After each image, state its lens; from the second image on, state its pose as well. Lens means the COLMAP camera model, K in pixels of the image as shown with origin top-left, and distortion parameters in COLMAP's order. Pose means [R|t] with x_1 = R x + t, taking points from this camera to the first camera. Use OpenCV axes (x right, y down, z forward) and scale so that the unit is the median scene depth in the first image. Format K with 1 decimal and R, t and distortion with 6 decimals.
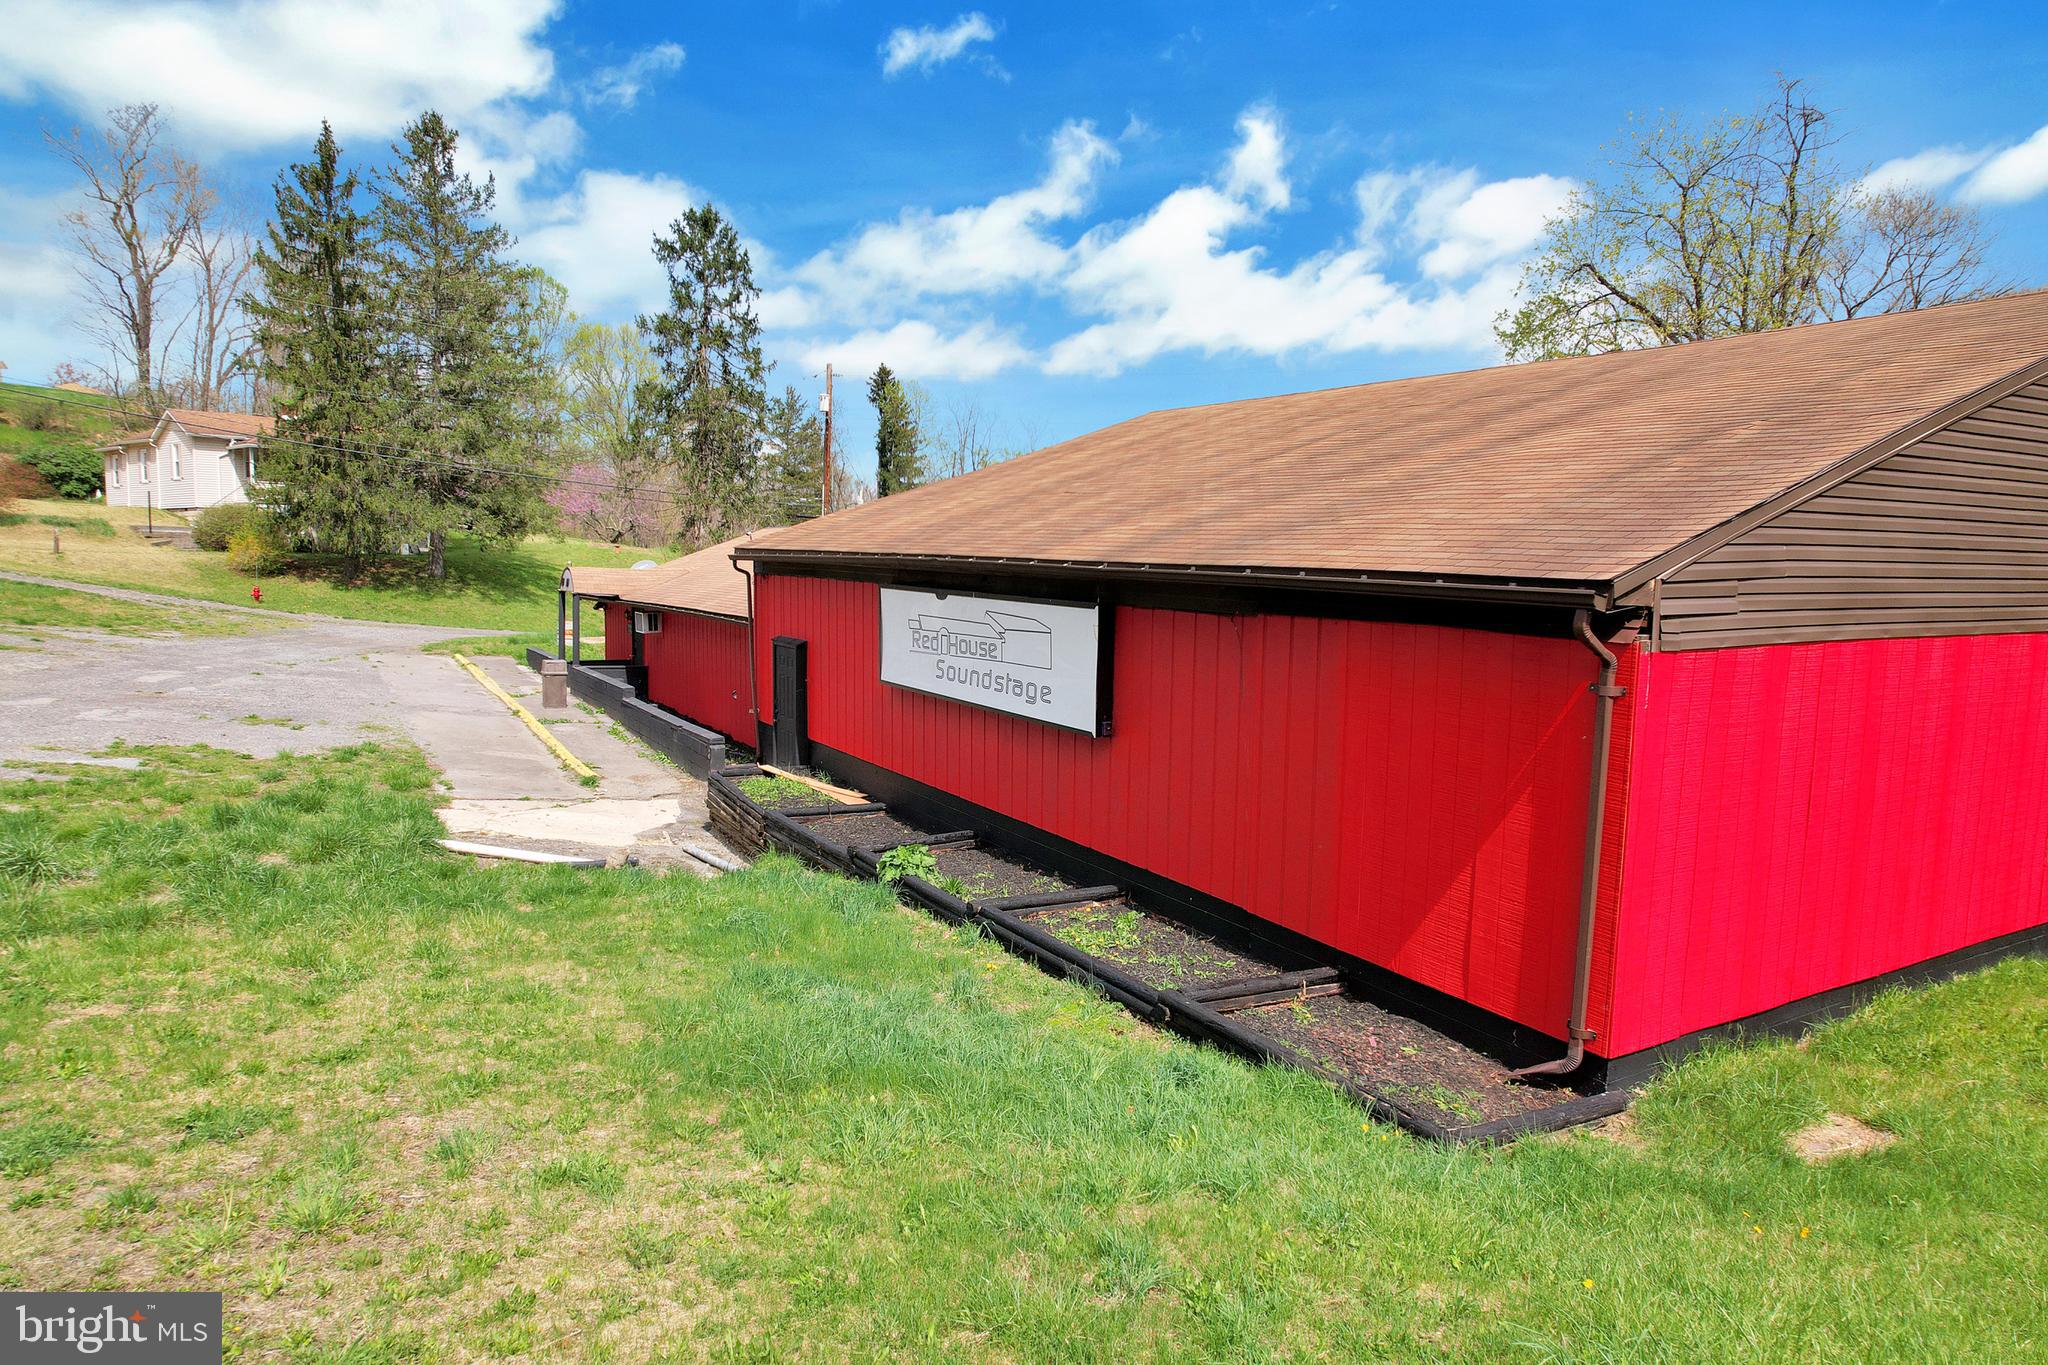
lens RADIAL K [[1300.6, 0, 1031.9], [0, 1300.6, 687.6], [0, 0, 1]] dist [-0.079866, 0.075306]
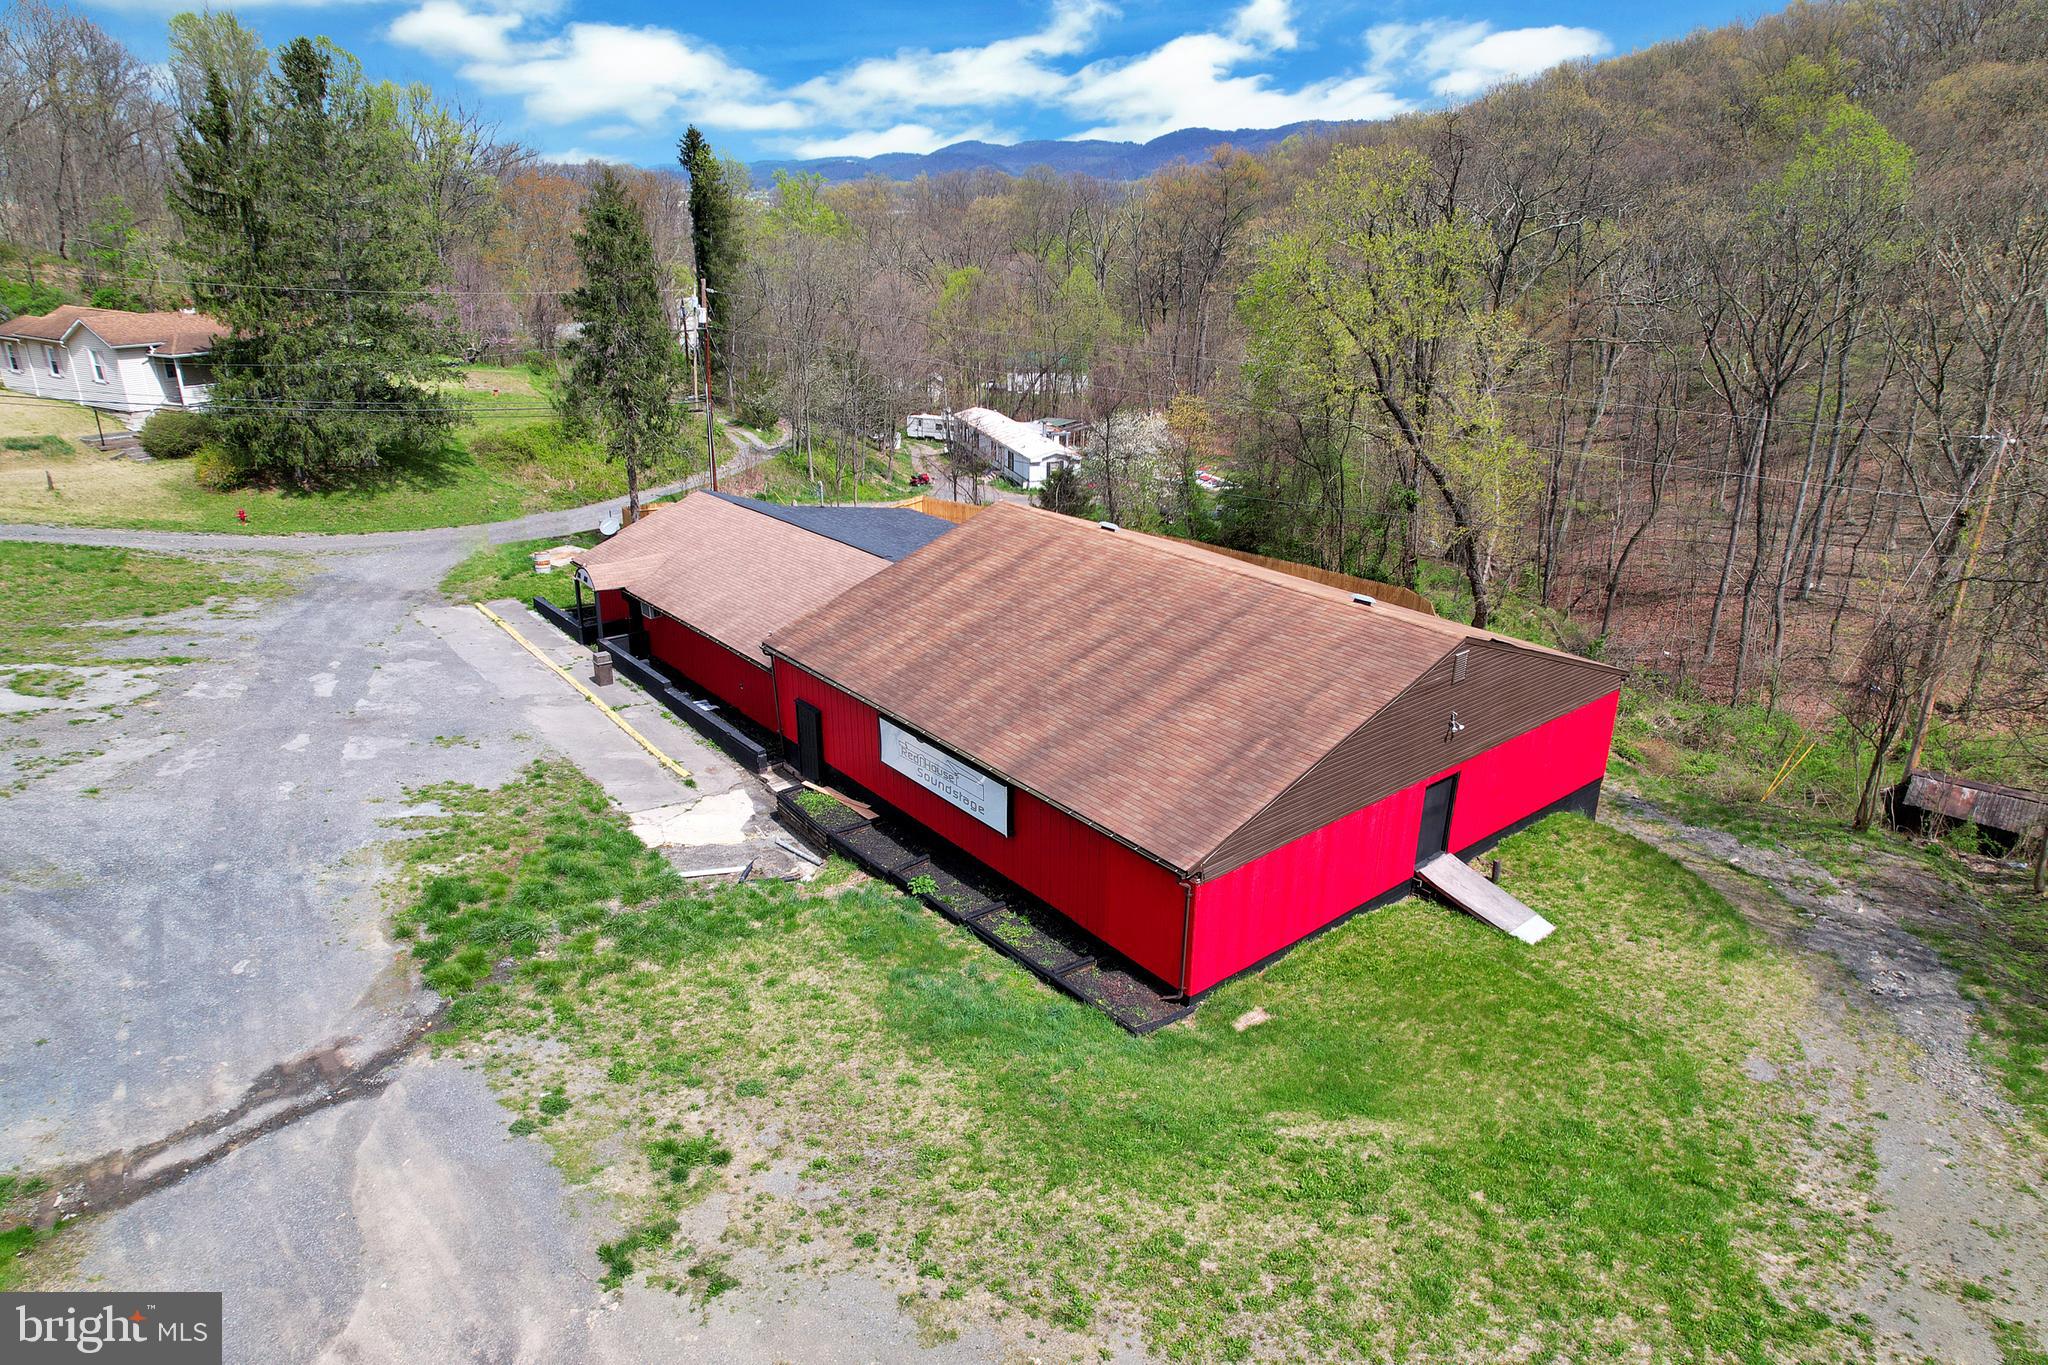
lens RADIAL K [[1300.6, 0, 1031.9], [0, 1300.6, 687.6], [0, 0, 1]] dist [-0.079866, 0.075306]
pose [[0.987804, -0.066406, 0.140831, -0.159294], [0.027305, 0.964354, 0.263204, -0.612413], [-0.153290, -0.256148, 0.954406, -0.848075]]
